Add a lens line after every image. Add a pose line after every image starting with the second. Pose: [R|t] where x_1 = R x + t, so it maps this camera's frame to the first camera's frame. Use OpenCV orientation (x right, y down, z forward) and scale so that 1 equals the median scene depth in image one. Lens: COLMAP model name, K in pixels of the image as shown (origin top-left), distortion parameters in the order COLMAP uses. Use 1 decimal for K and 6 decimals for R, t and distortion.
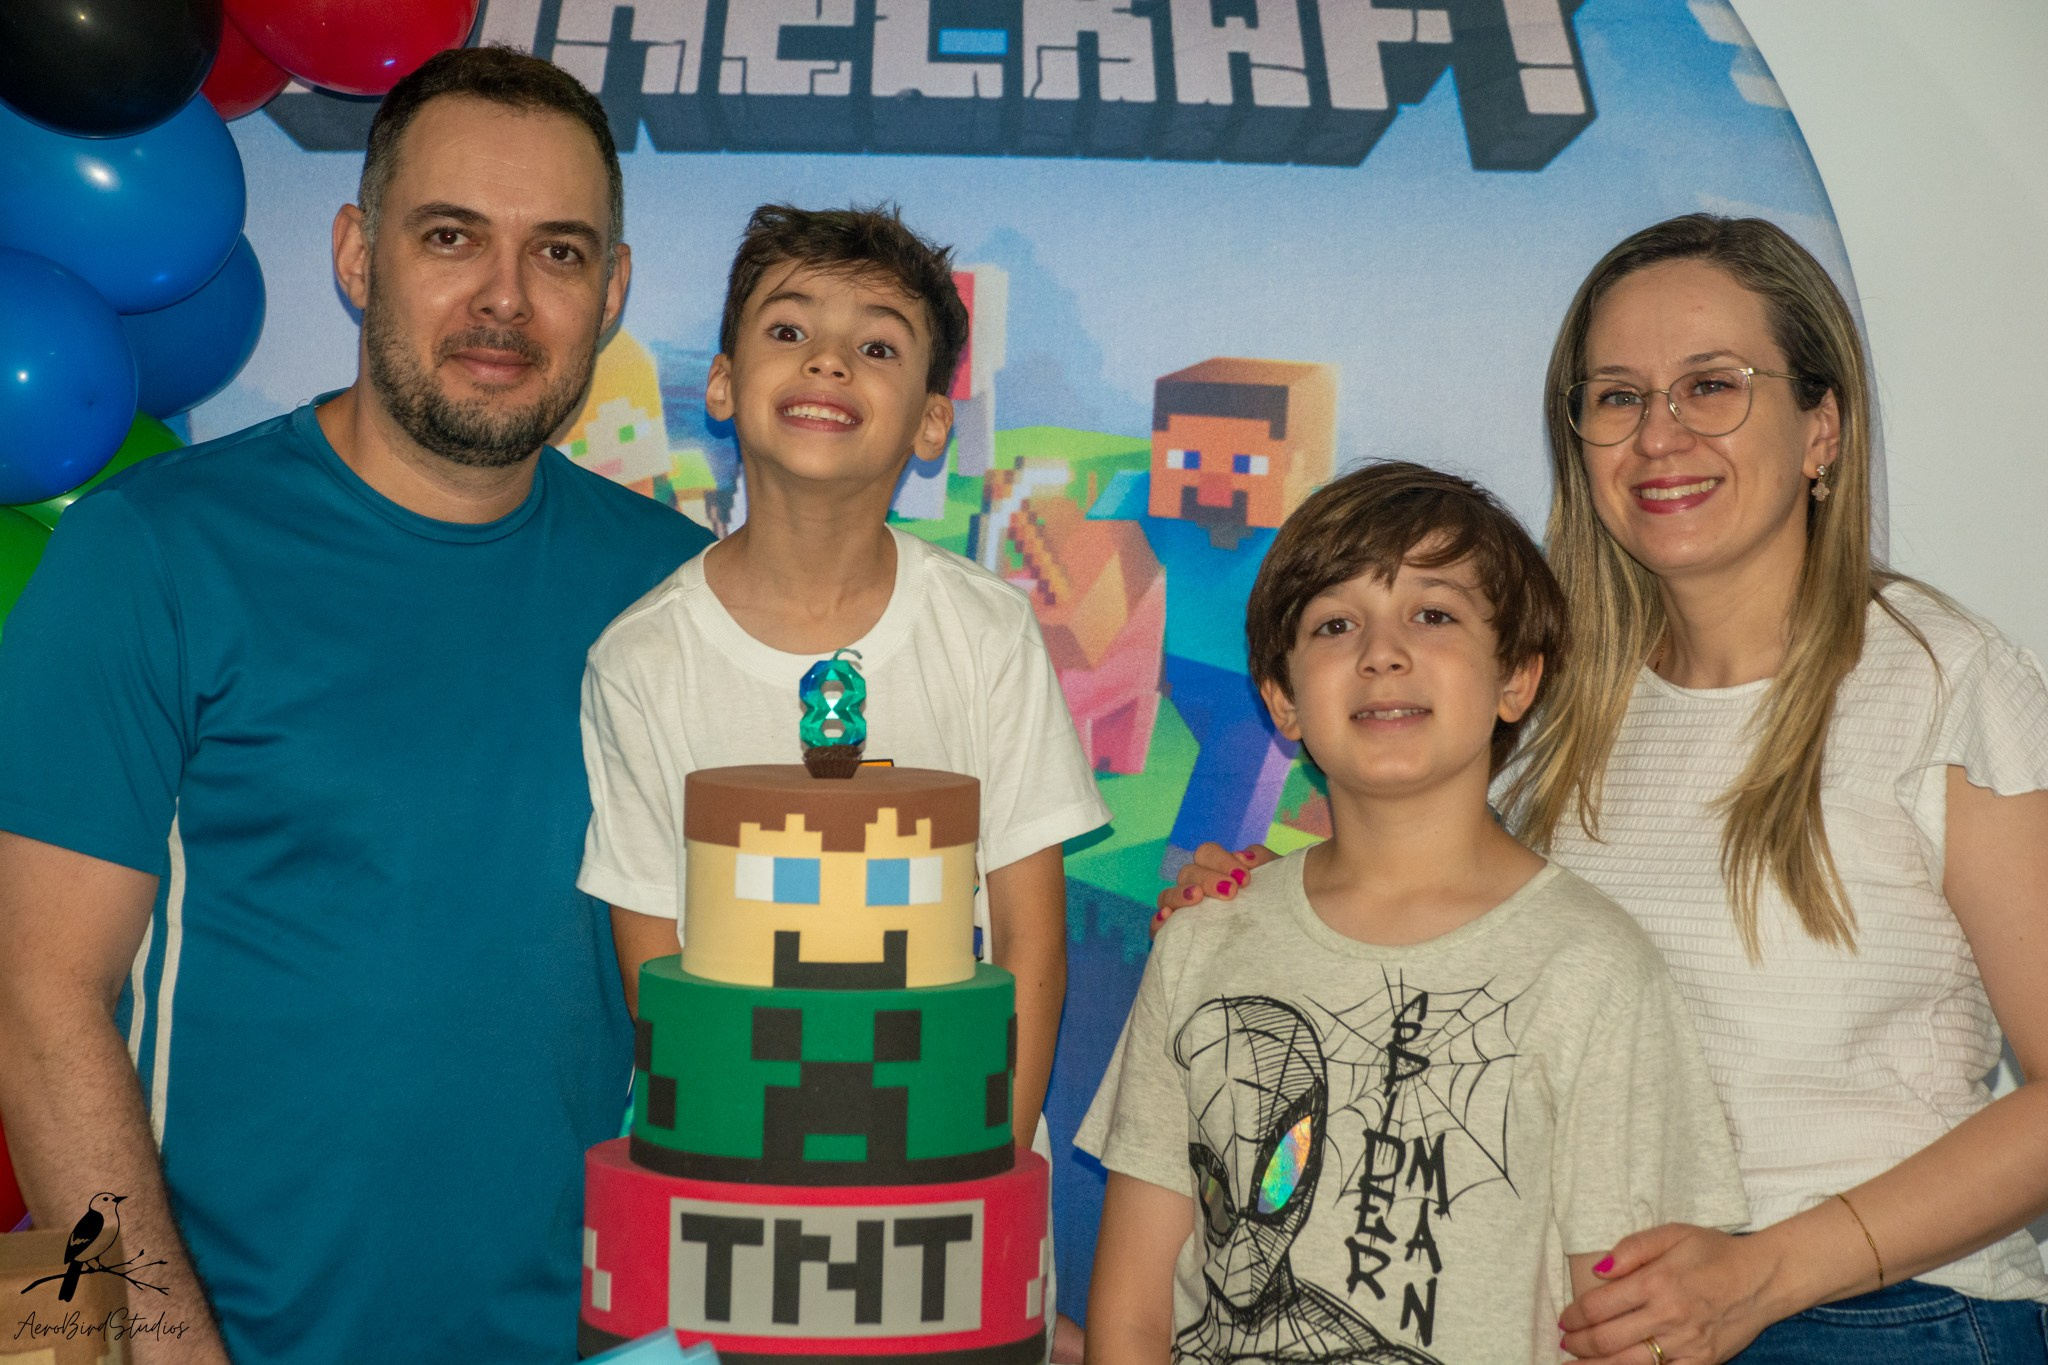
lens RADIAL K [[6416.5, 0, 1009.1], [0, 6416.5, 677.5], [0, 0, 1]] dist [1.013350, 0.869728]
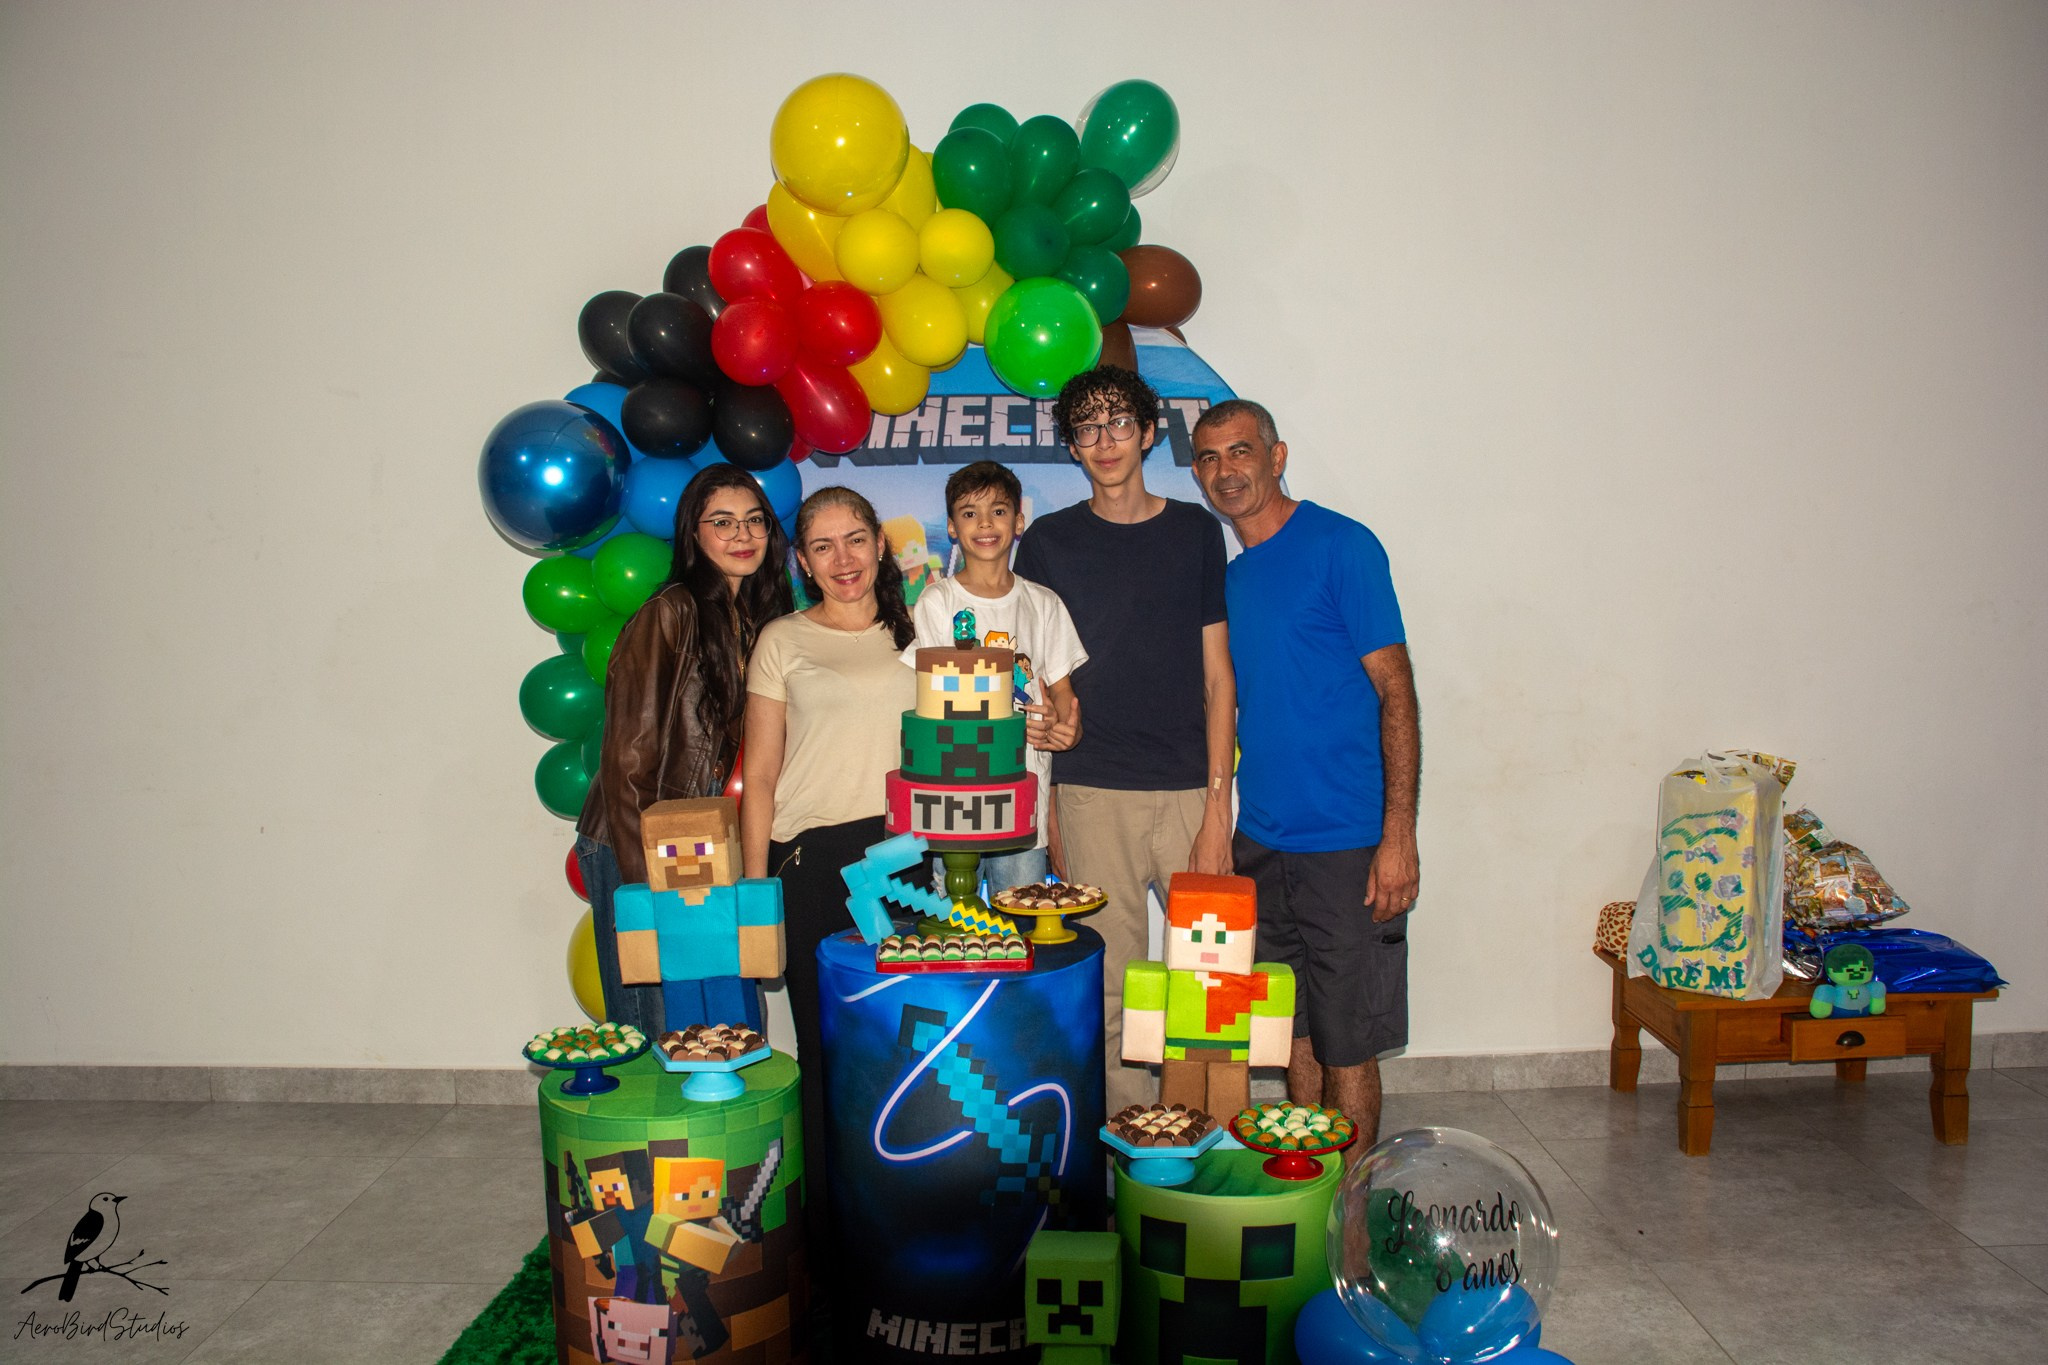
lens RADIAL K [[1606.4, 0, 1016.7], [0, 1606.4, 680.2], [0, 0, 1]] dist [-0.186688, 0.146254]
pose [[0.999442, -0.011348, -0.031416, 0.016102], [0.011992, 0.999720, 0.020391, 0.011578], [0.031175, -0.020756, 0.999298, 0.196198]]
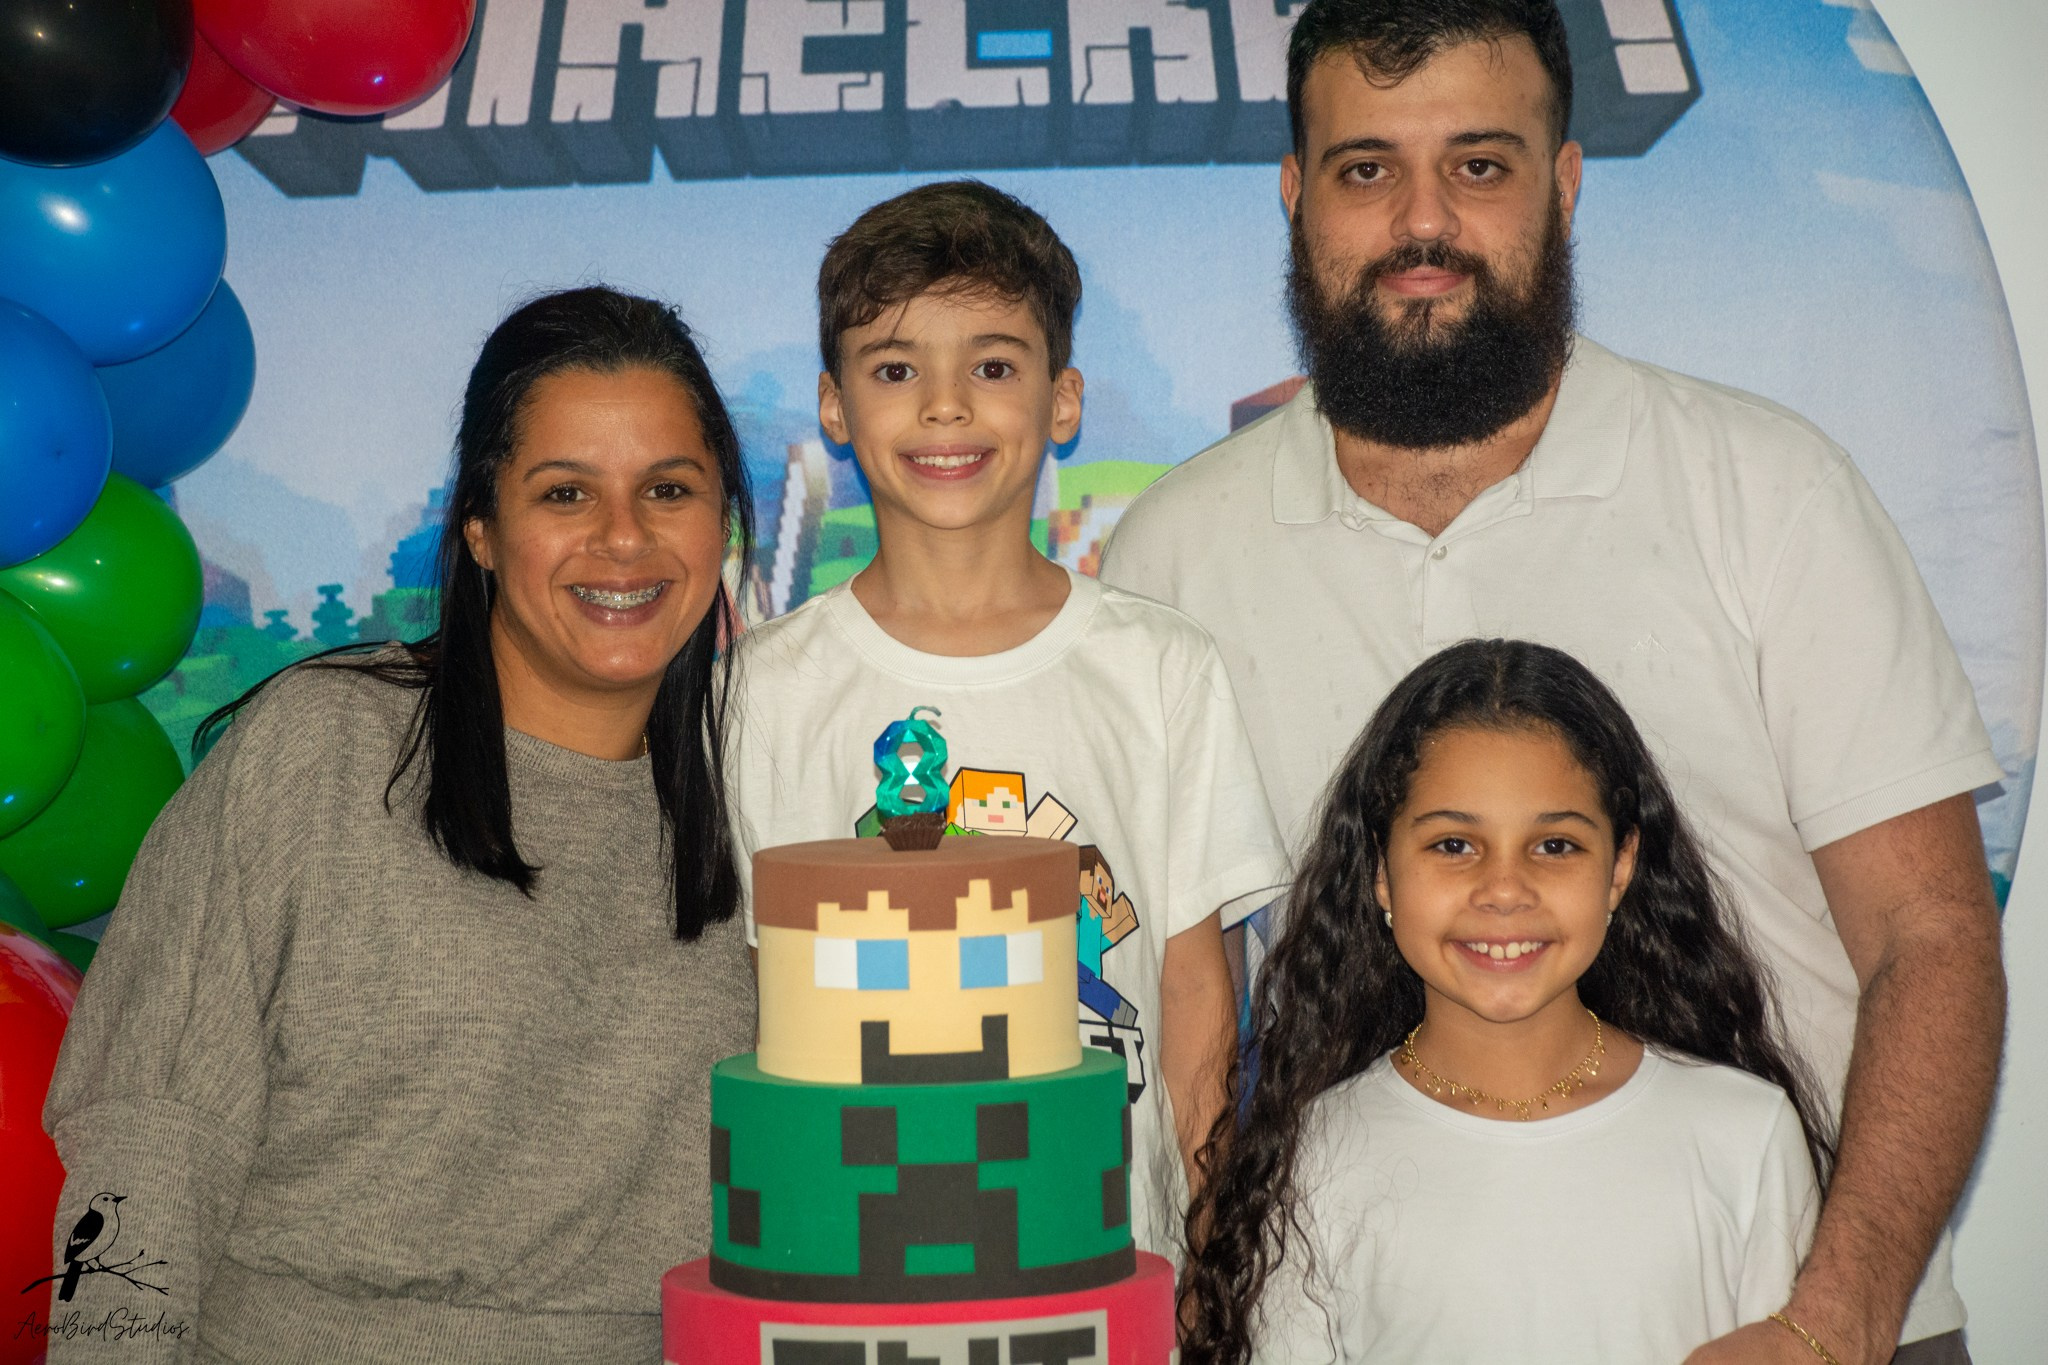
lens RADIAL K [[6817.9, 0, 1054.1], [0, 6817.9, 683.9], [0, 0, 1]] dist [1.088341, 3.191151]
pose [[0.998903, -0.046501, 0.005433, -0.009502], [0.046560, 0.998853, -0.011166, 0.003083], [-0.004907, 0.011407, 0.999923, 0.029793]]
